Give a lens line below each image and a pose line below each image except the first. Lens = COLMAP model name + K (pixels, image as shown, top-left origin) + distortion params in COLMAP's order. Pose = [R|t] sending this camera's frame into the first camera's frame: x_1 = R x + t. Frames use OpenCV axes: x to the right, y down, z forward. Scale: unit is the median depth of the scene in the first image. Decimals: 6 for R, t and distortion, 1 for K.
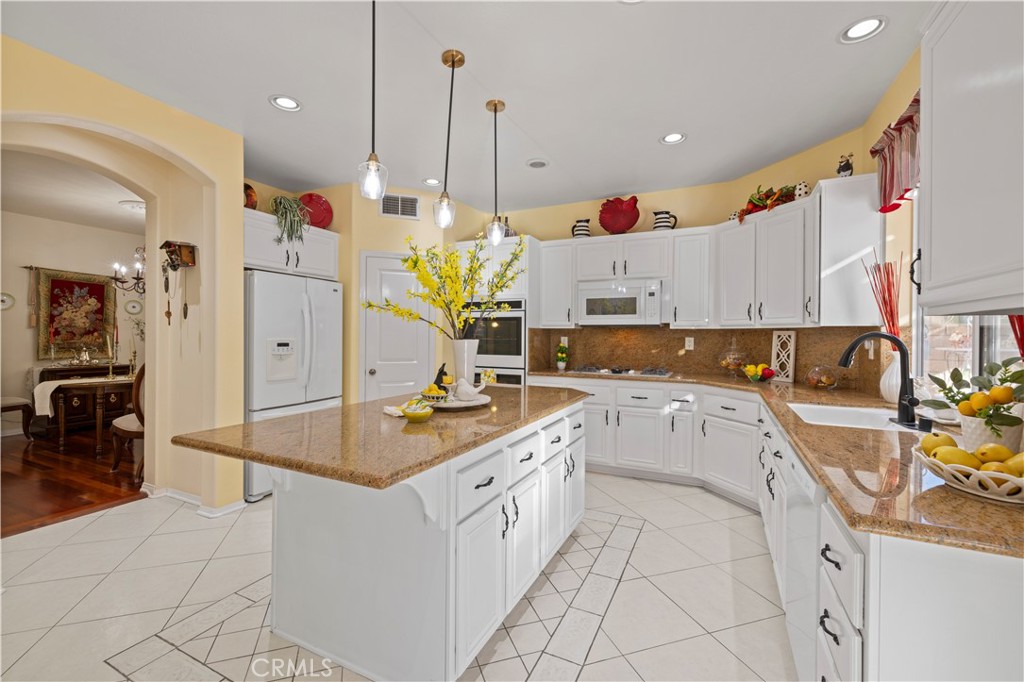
lens RADIAL K [[437.8, 0, 503.9], [0, 437.8, 336.7], [0, 0, 1]] dist [0.001405, 0.000545]
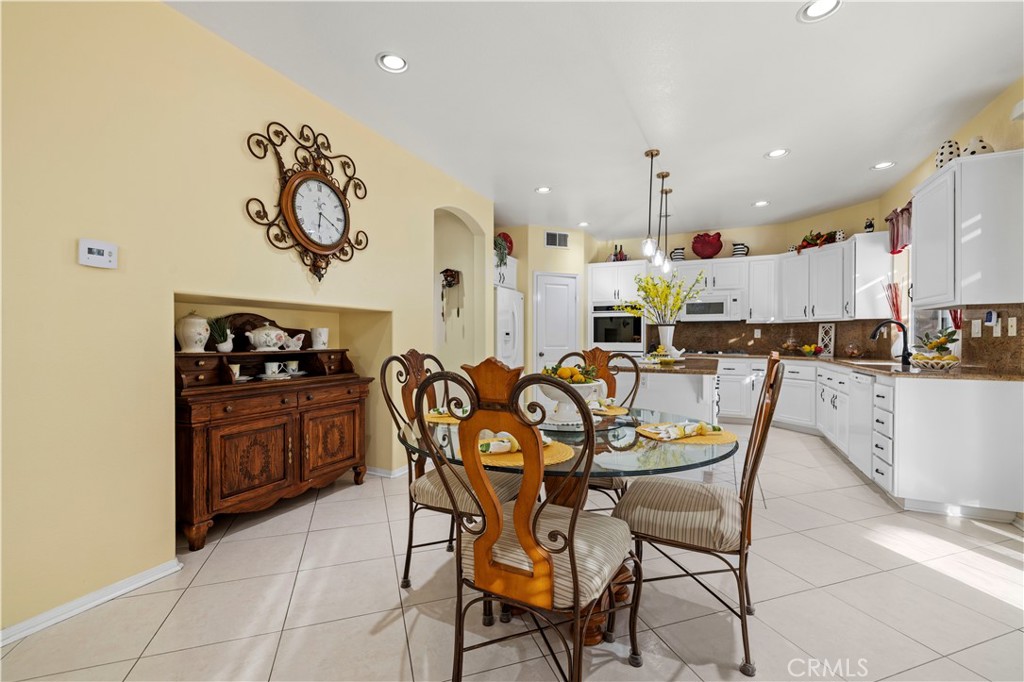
lens RADIAL K [[437.8, 0, 506.5], [0, 437.8, 341.7], [0, 0, 1]] dist [0.001405, 0.000545]
pose [[0.999955, -0.005610, 0.007603, -0.520789], [0.005589, 0.999981, 0.002764, 0.041576], [-0.007619, -0.002721, 0.999967, -0.558199]]
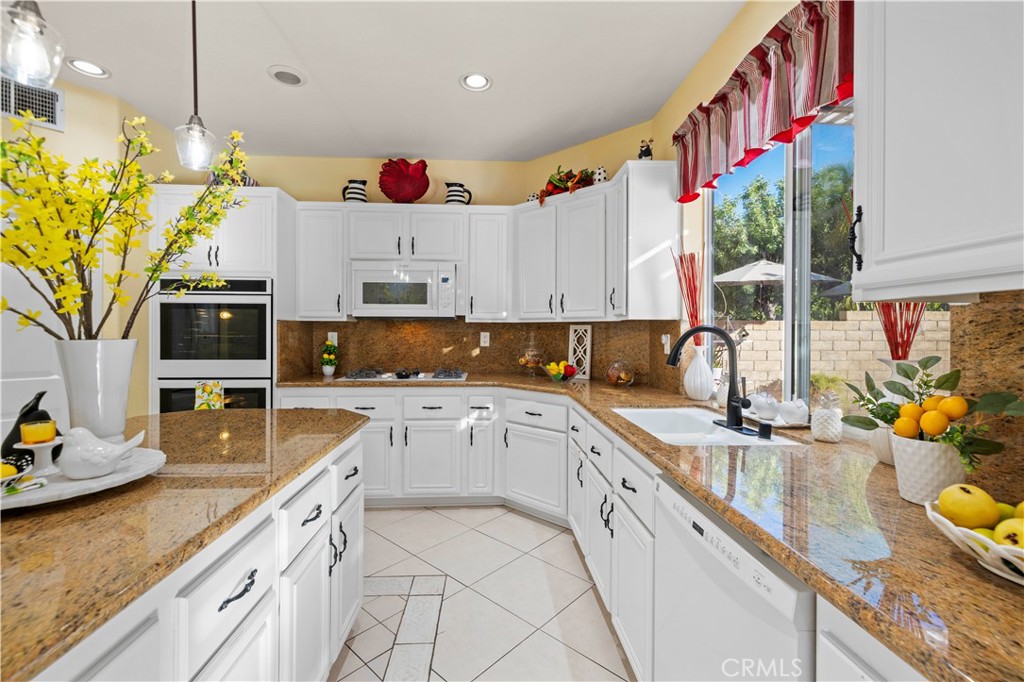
lens RADIAL K [[437.8, 0, 511.9], [0, 437.8, 331.8], [0, 0, 1]] dist [0.001405, 0.000545]
pose [[0.867985, -0.004092, 0.496573, 0.043001], [0.003868, 0.999991, 0.001480, -0.000667], [-0.496575, 0.000636, 0.867993, 0.258746]]
